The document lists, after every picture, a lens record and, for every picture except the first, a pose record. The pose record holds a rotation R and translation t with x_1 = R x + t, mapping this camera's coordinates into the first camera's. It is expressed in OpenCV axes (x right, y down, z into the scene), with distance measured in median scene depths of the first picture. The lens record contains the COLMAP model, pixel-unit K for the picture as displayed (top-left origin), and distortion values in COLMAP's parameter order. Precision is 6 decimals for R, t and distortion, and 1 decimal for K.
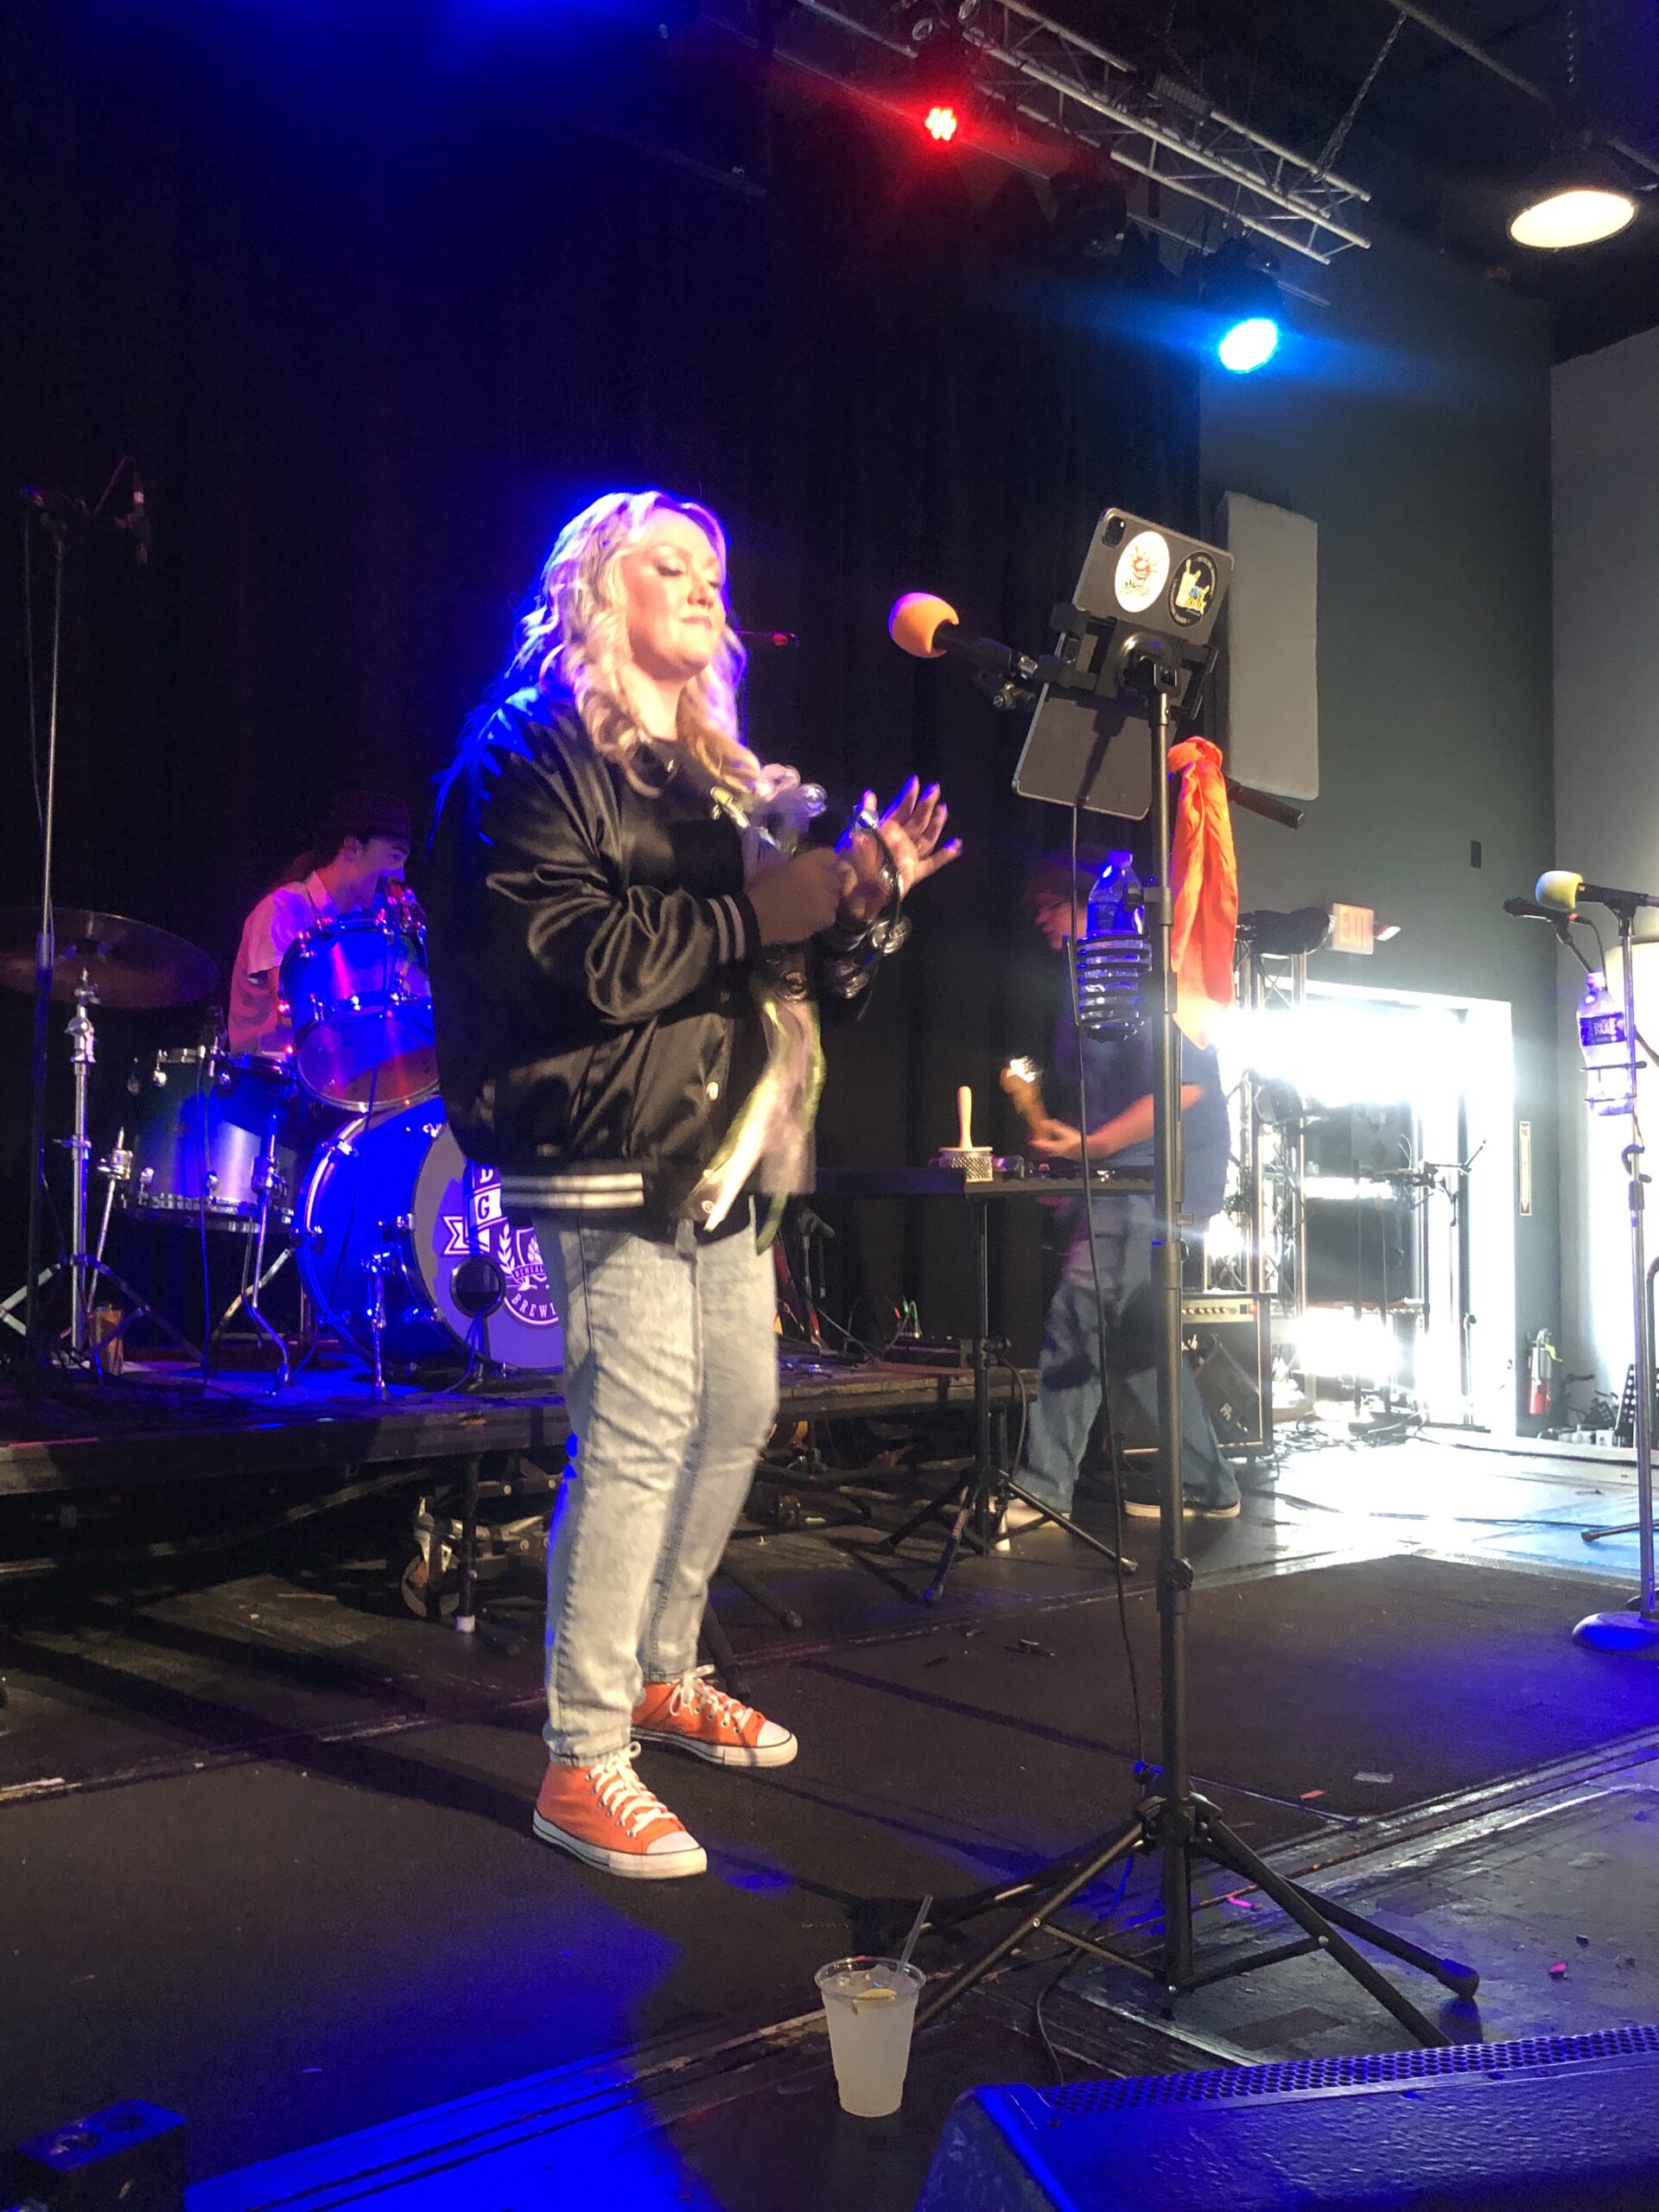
lens RADIAL K [[2010.6, 0, 785.5], [0, 2010.6, 1133.3], [0, 0, 1]] dist [0.014600, -0.016212]
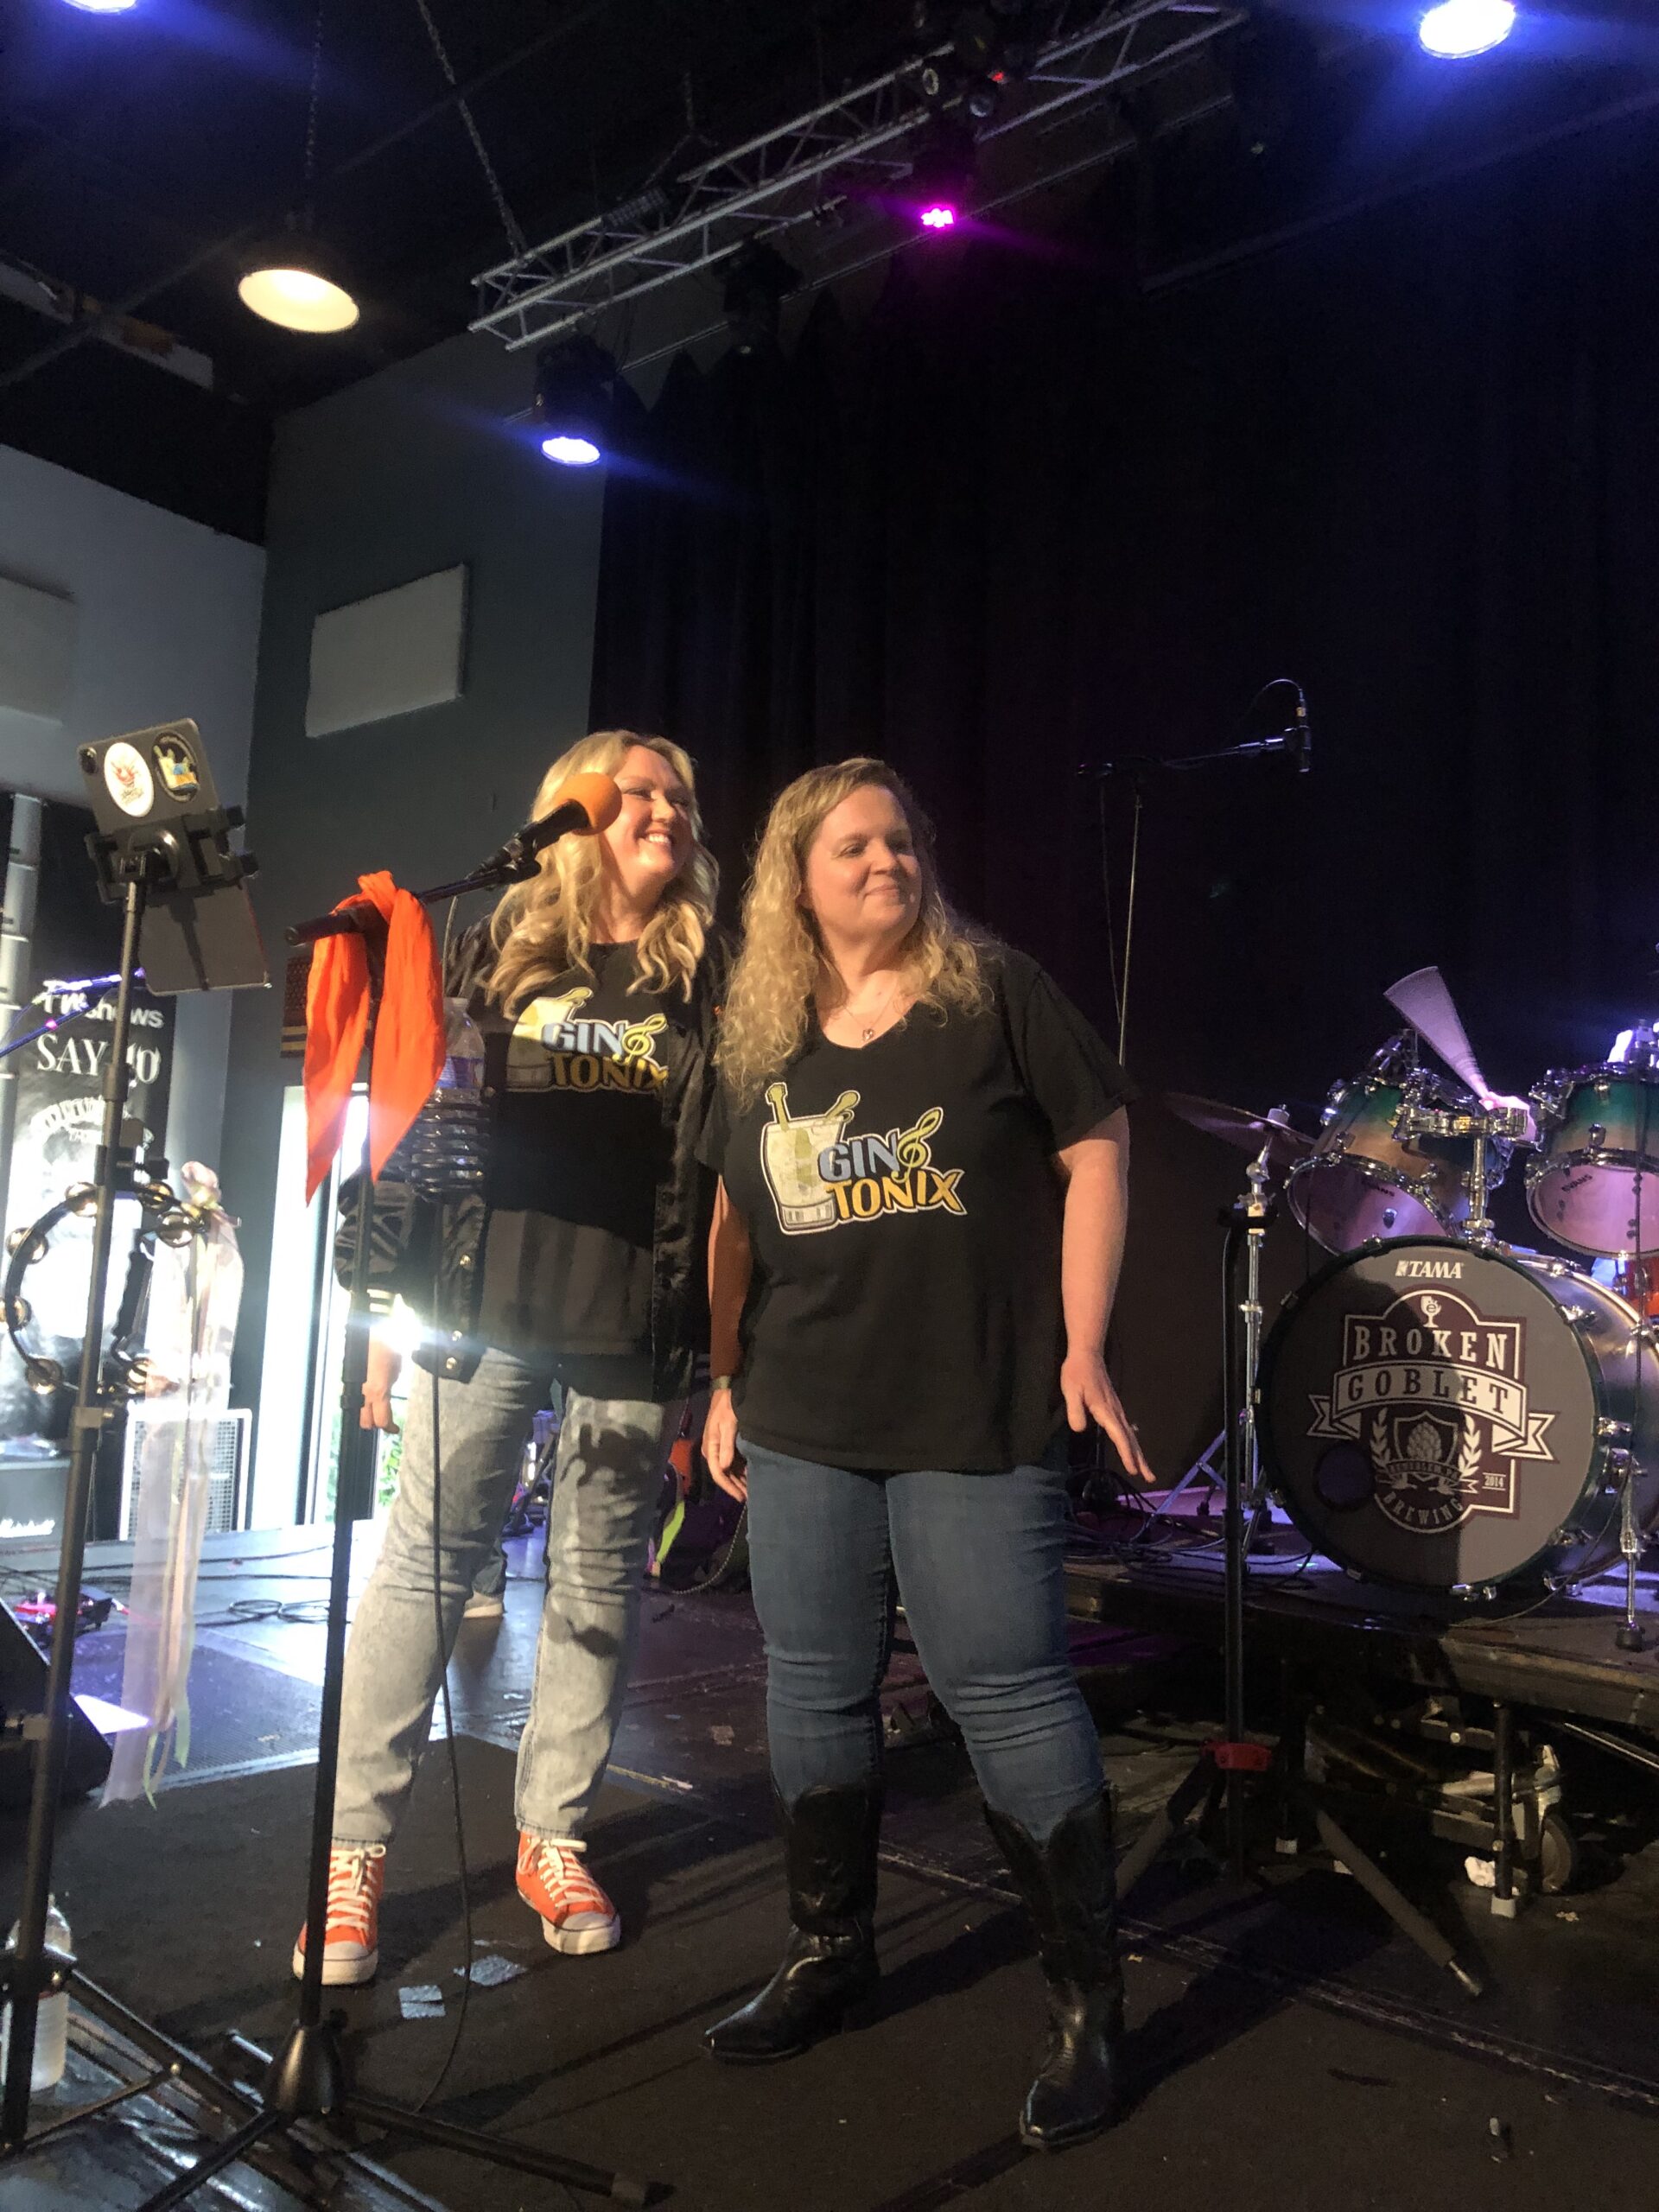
lens RADIAL K [[1818.6, 0, 815.0], [0, 1818.6, 1109.9], [0, 0, 1]] dist [-0.000793, 0.017223]
pose [[0.174626, -0.084841, -0.980973, 0.605789], [-0.016630, 0.995885, -0.089091, -0.010169], [0.984494, 0.031871, 0.172496, 0.611951]]
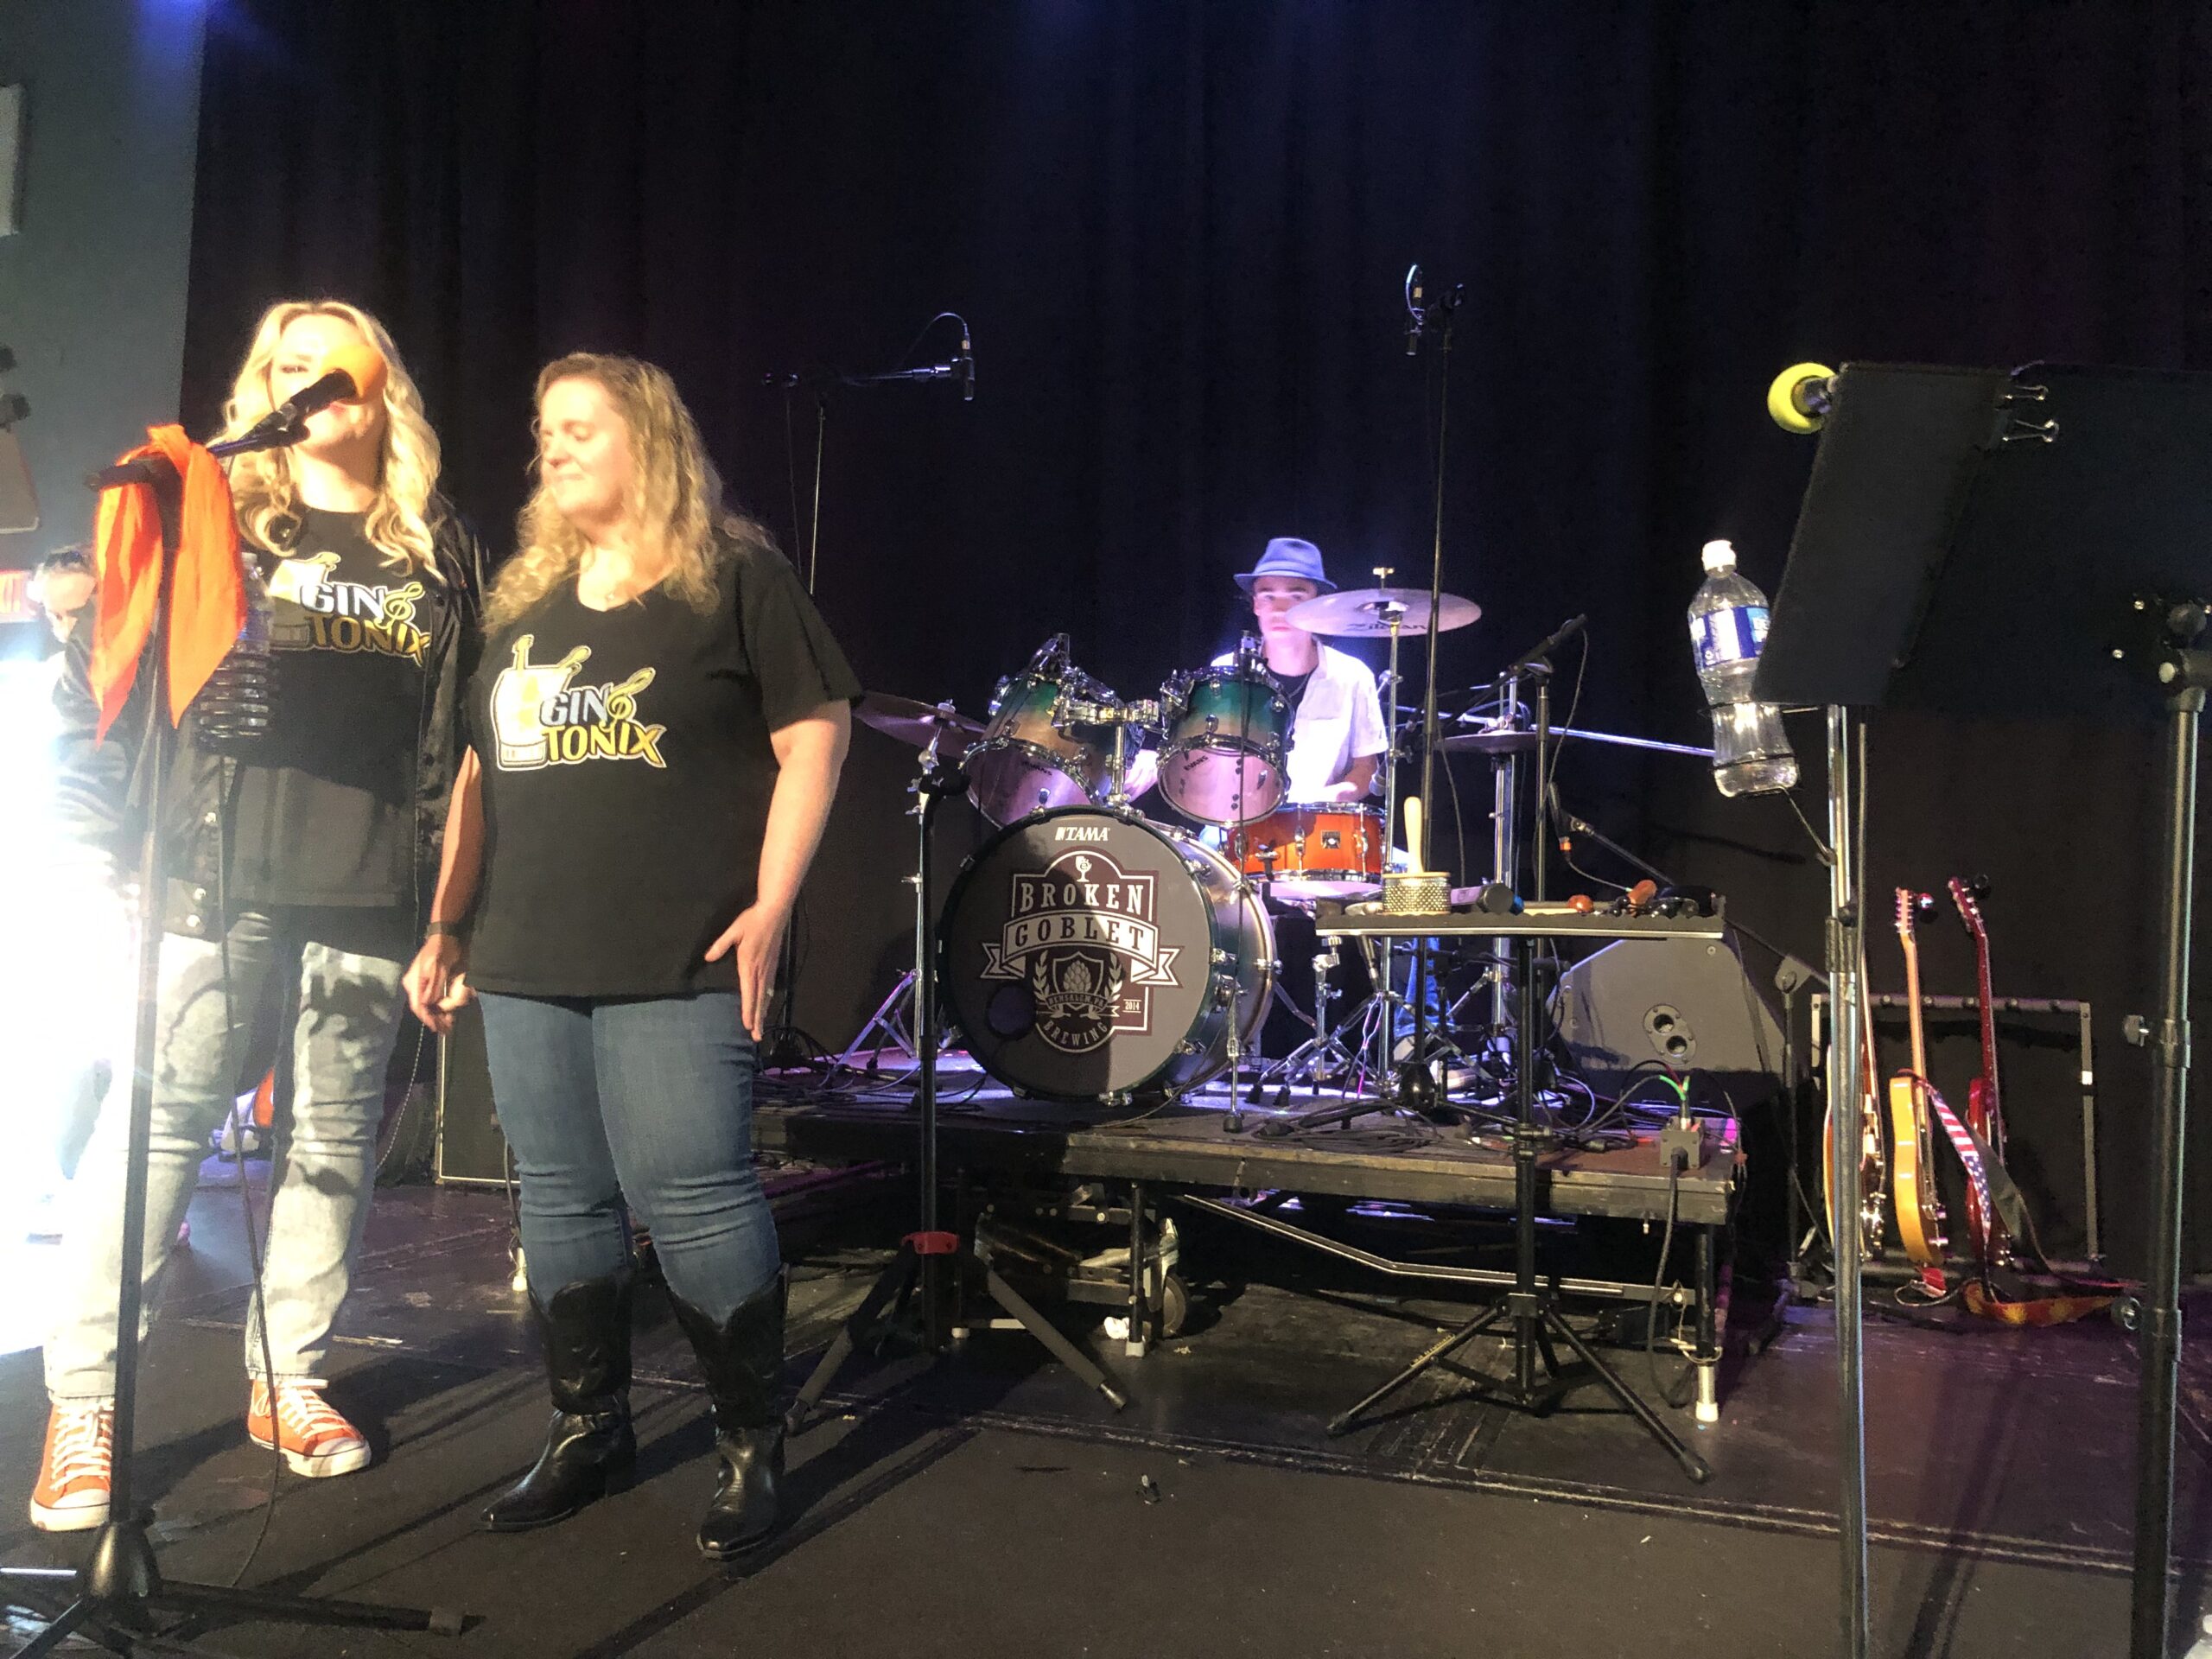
lens RADIAL K [[1798.5, 0, 1113.8], [0, 1798.5, 809.8], [0, 0, 1]] dist [0.128438, -0.268246]
pose [[0.523266, -0.041781, -0.851144, 0.673351], [0.002808, 0.998876, -0.047307, 0.015630], [0.852165, 0.022364, 0.522796, 0.539888]]
